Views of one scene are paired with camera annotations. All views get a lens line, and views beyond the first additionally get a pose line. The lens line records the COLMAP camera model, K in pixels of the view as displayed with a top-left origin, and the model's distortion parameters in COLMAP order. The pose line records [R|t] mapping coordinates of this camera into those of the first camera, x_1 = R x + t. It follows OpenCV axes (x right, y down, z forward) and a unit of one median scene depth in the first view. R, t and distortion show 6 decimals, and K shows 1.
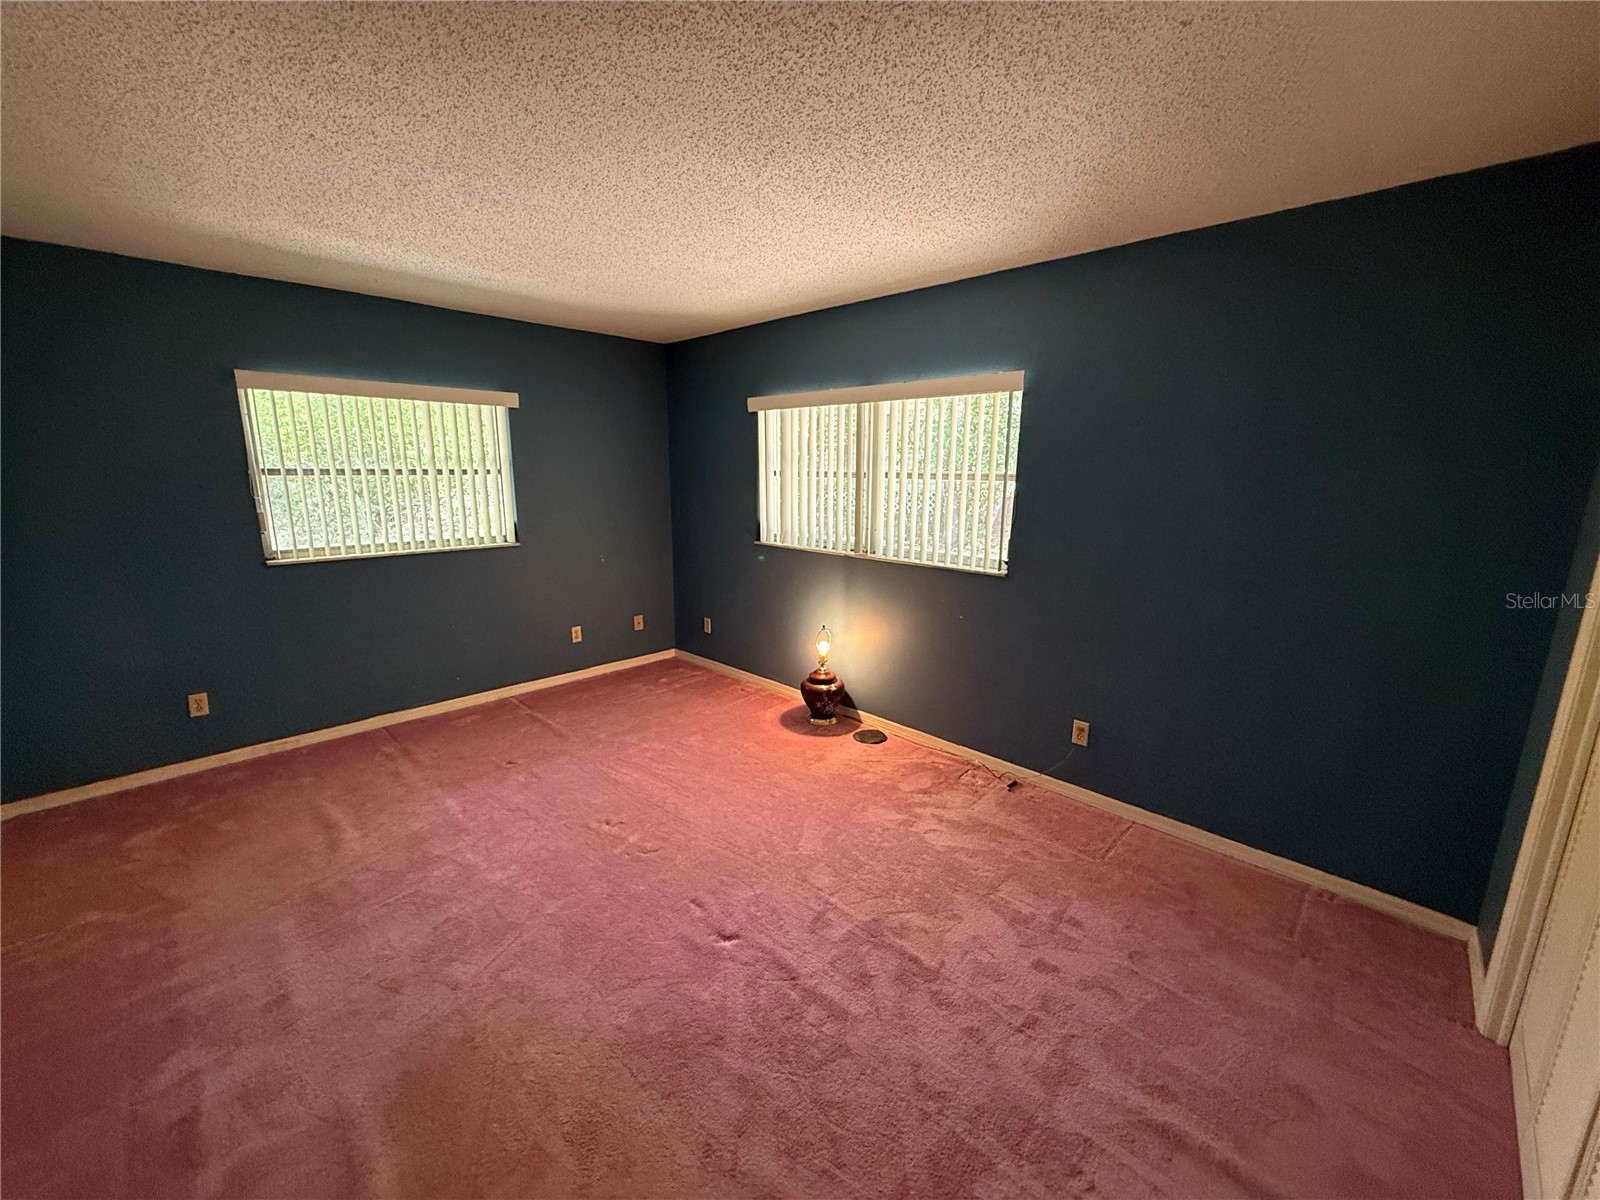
lens RADIAL K [[638.0, 0, 797.7], [0, 638.0, 600.2], [0, 0, 1]] dist [0.000657, -0.000074]
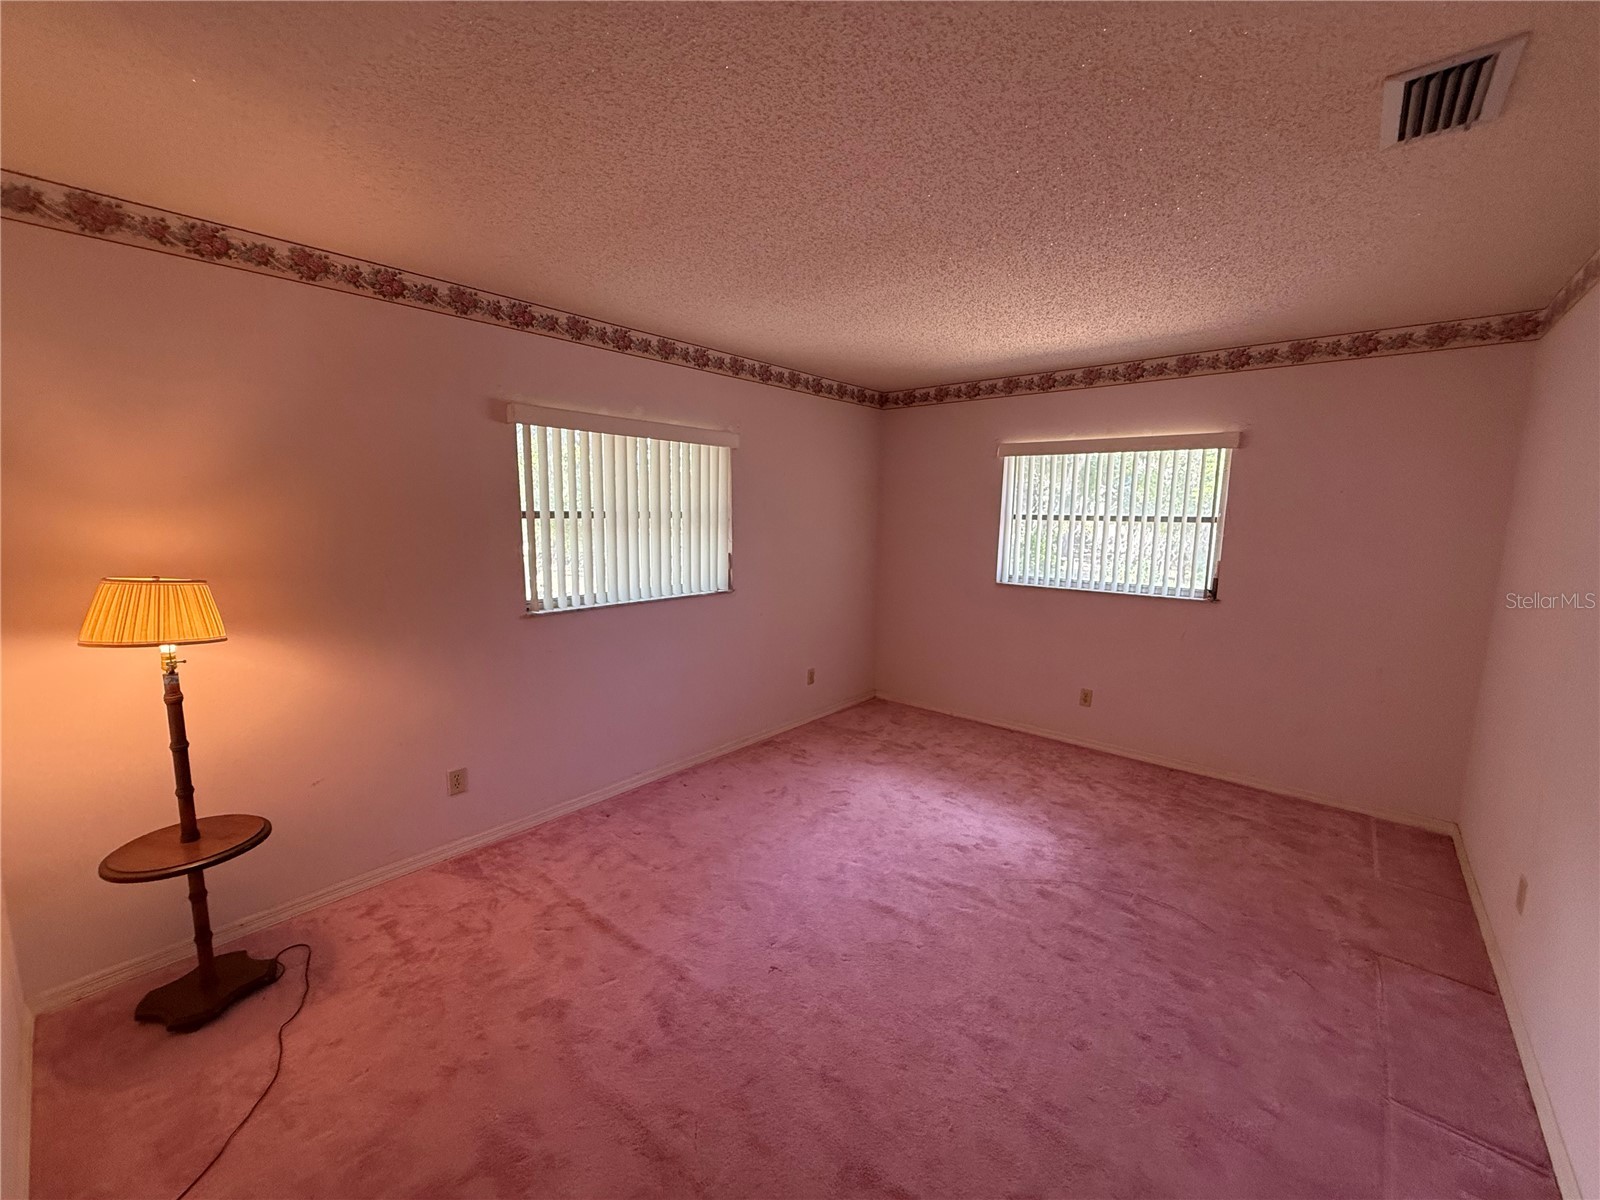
lens RADIAL K [[638.0, 0, 797.7], [0, 638.0, 600.2], [0, 0, 1]] dist [0.000657, -0.000074]
pose [[0.961377, -0.038888, 0.272474, -0.649117], [0.054811, 0.997190, -0.051071, -0.022143], [-0.269722, 0.064033, 0.960807, 0.067356]]
